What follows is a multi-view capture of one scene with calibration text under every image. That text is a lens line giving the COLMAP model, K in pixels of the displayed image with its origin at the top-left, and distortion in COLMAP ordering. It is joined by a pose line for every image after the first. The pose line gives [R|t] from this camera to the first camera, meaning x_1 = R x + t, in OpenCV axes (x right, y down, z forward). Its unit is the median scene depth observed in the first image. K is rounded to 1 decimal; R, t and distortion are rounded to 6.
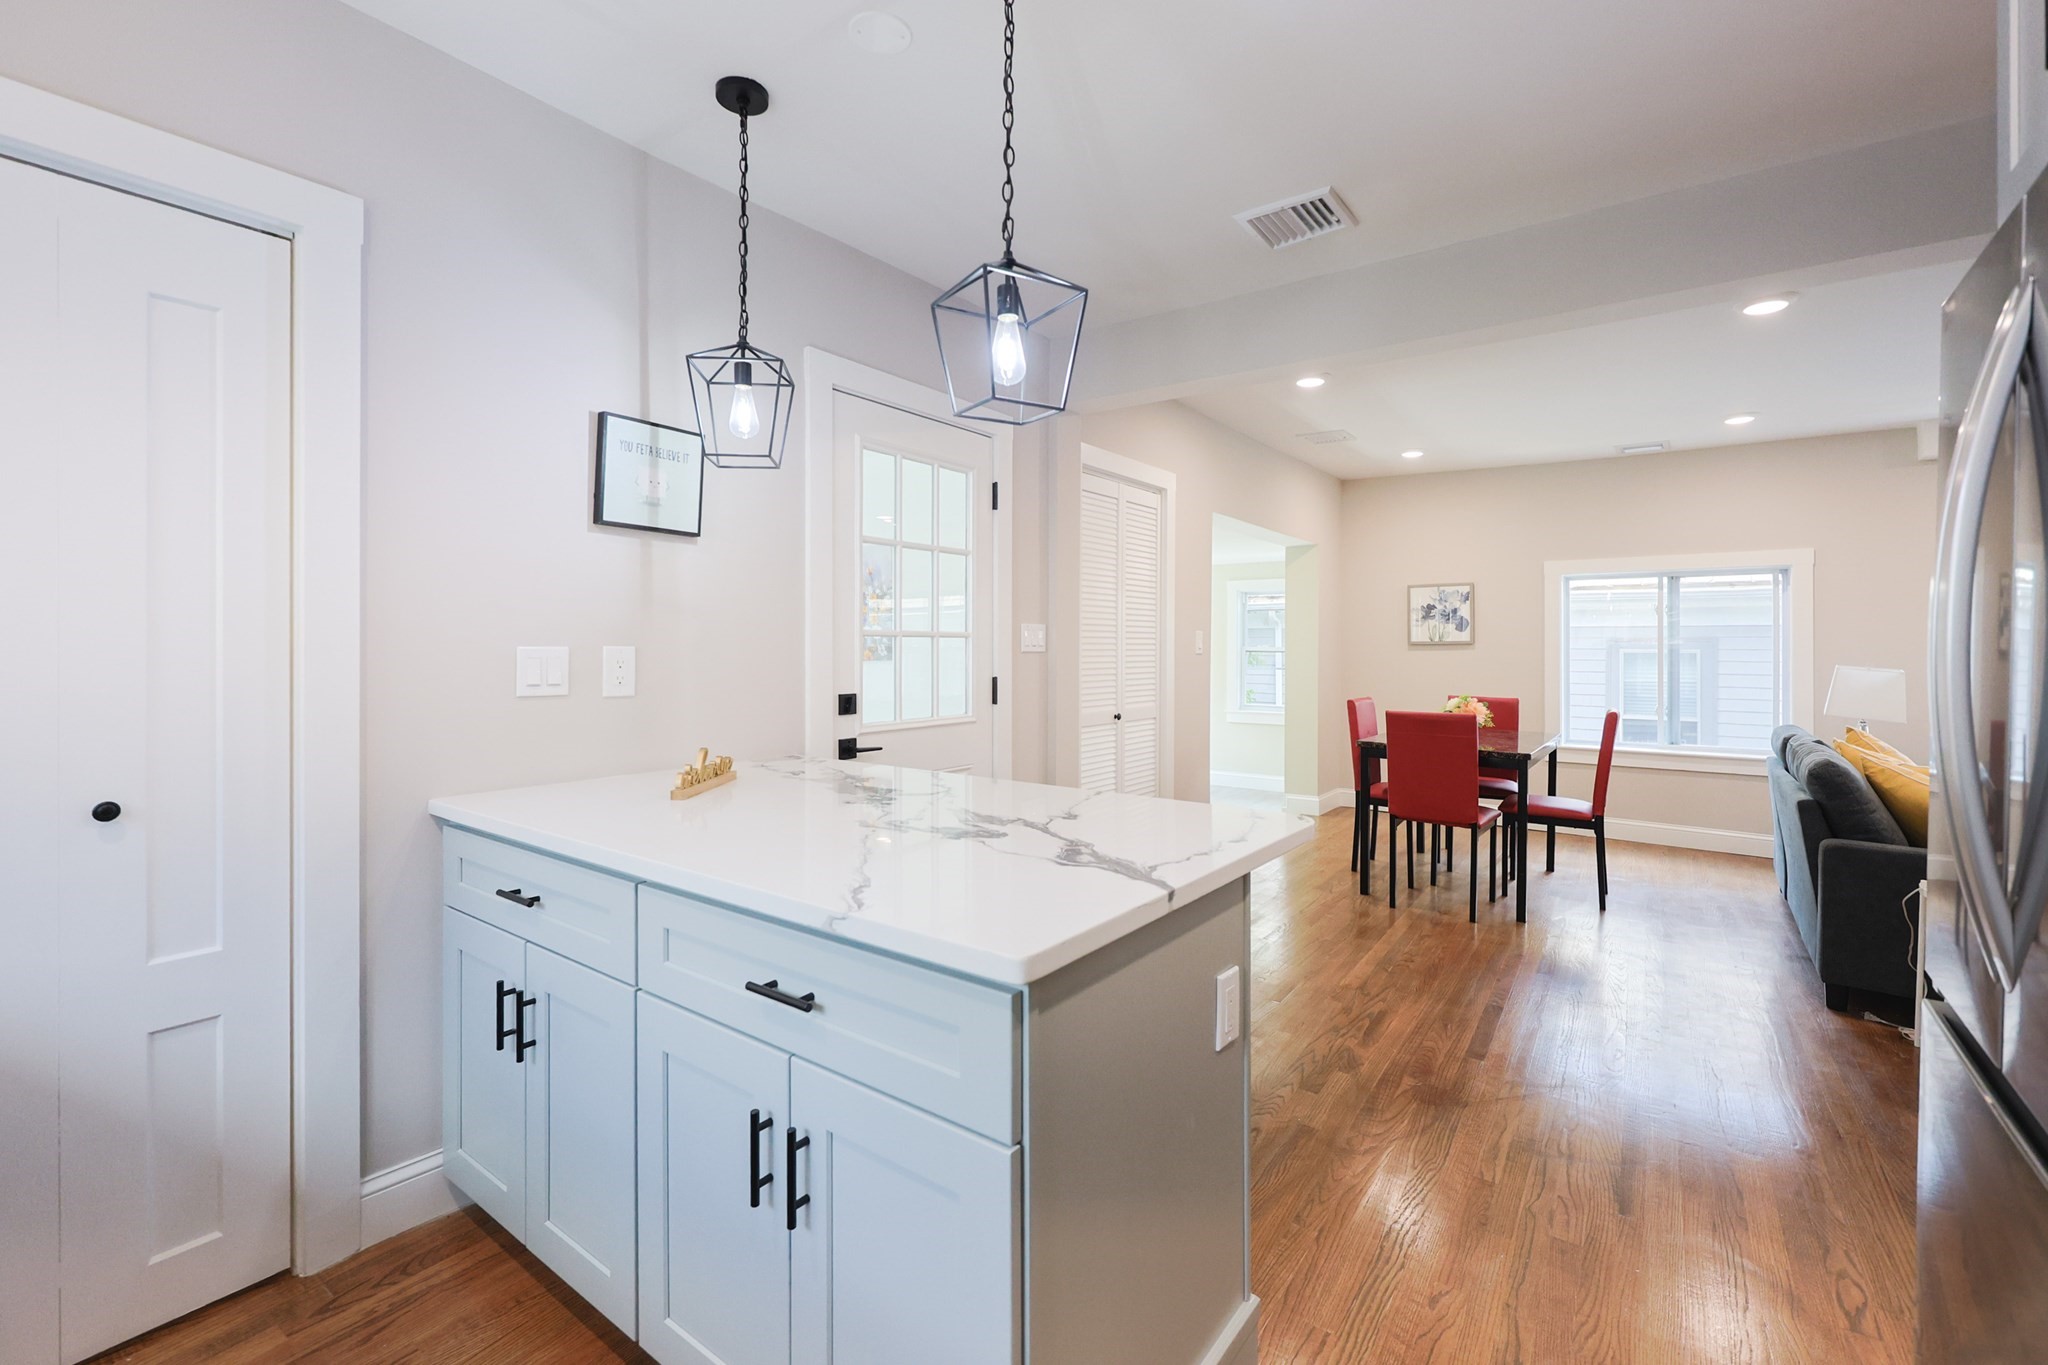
lens RADIAL K [[901.5, 0, 1029.4], [0, 901.5, 649.5], [0, 0, 1]] dist [-0.000172, 0.000013]
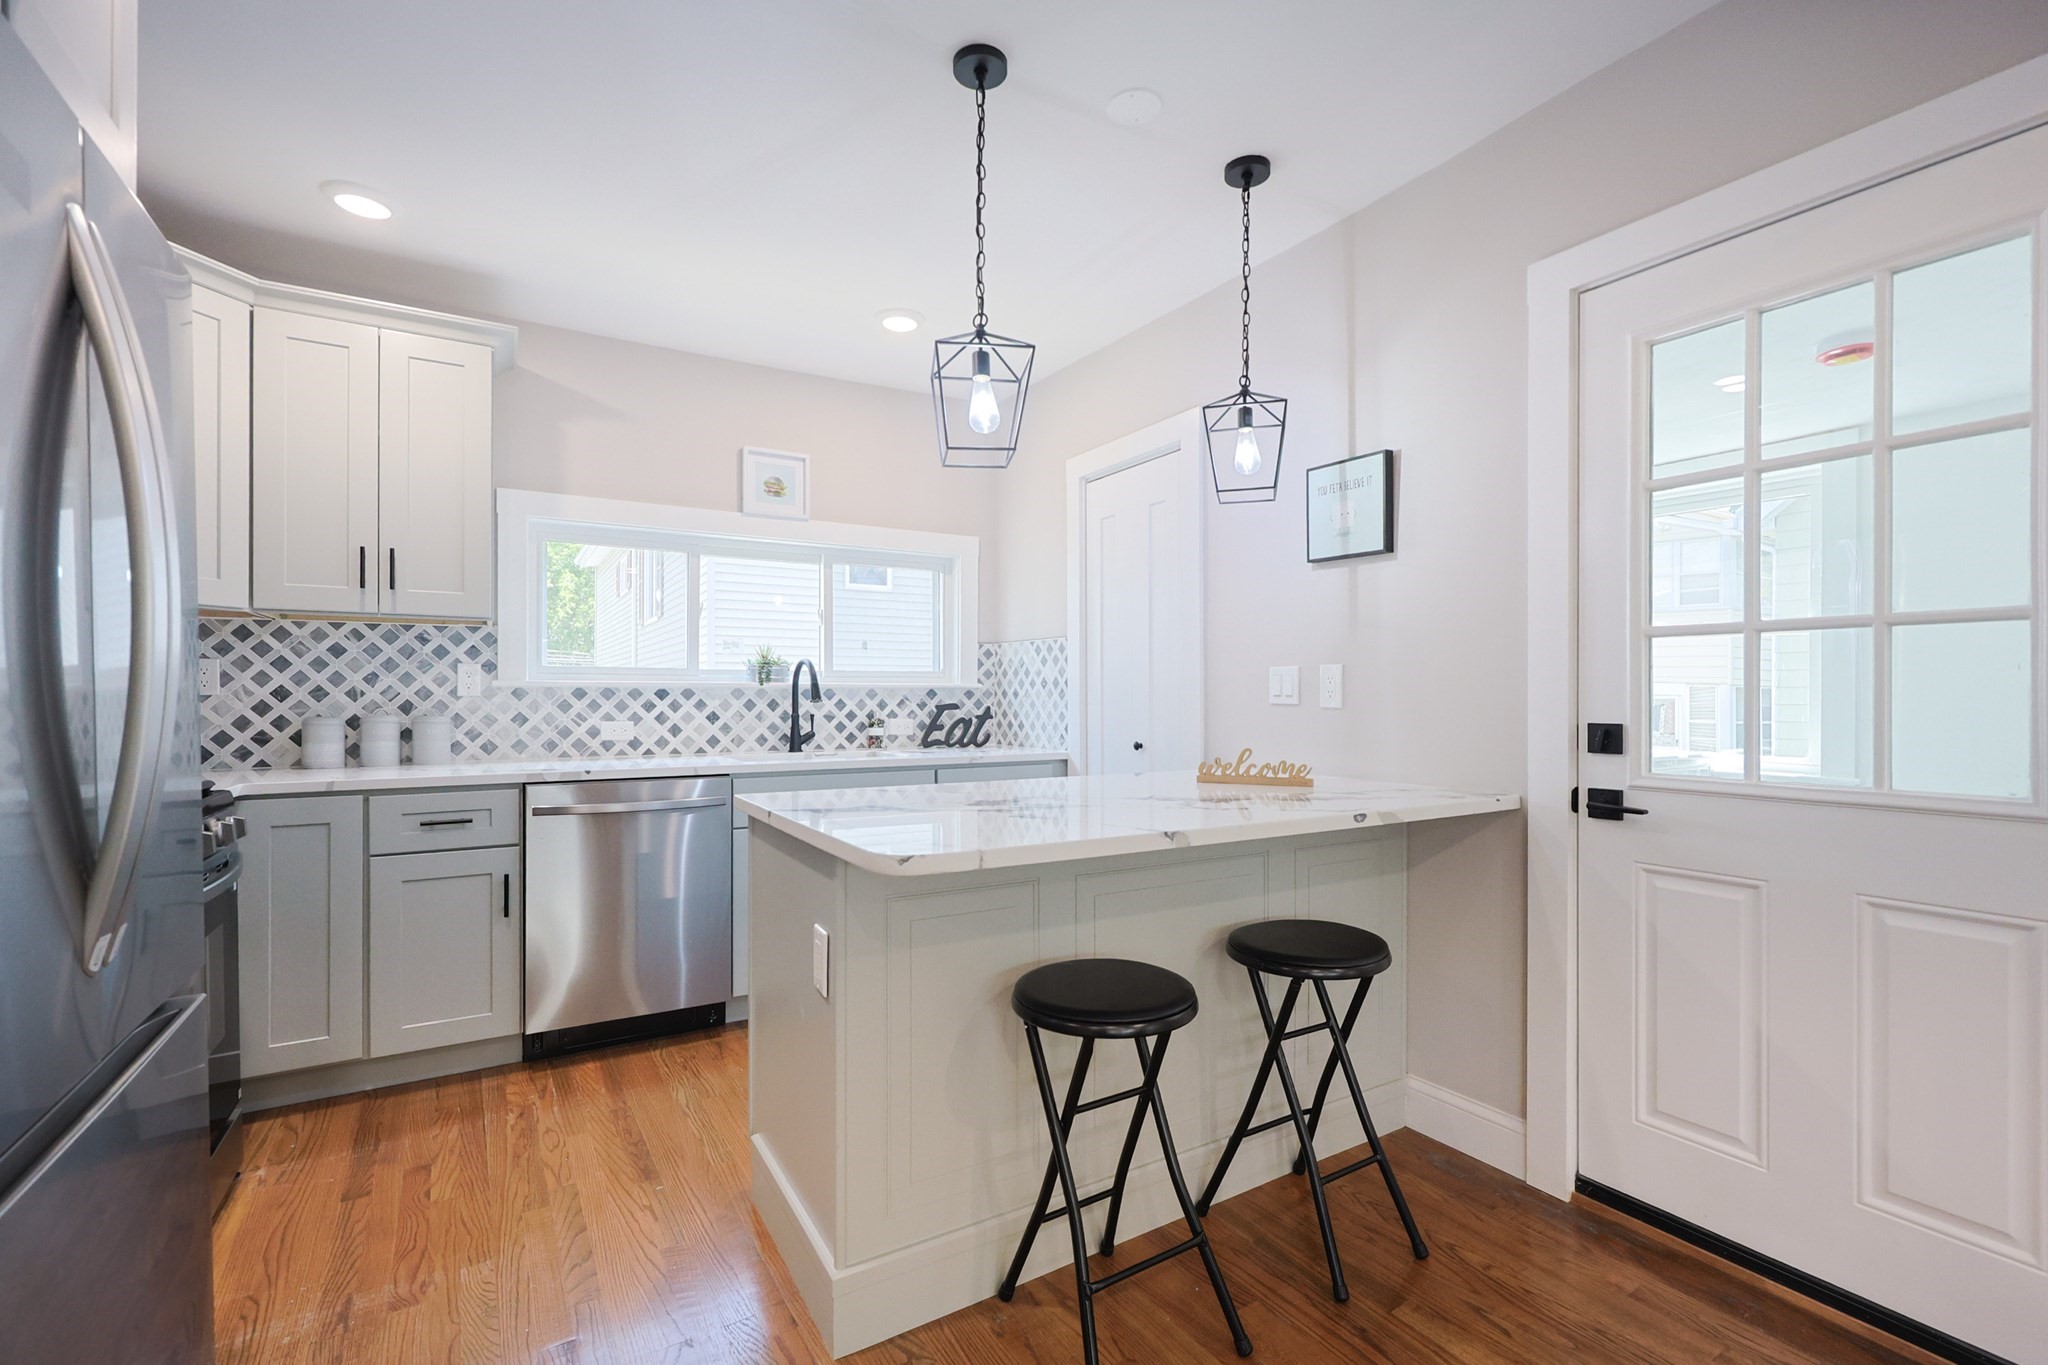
lens RADIAL K [[875.8, 0, 1024.0], [0, 875.8, 682.5], [0, 0, 1]] dist [-0.000432, -0.000026]
pose [[-0.377670, -0.011228, -0.925872, 0.572896], [-0.001194, 0.999932, -0.011638, 0.026122], [0.925940, -0.003290, -0.377657, 0.835436]]
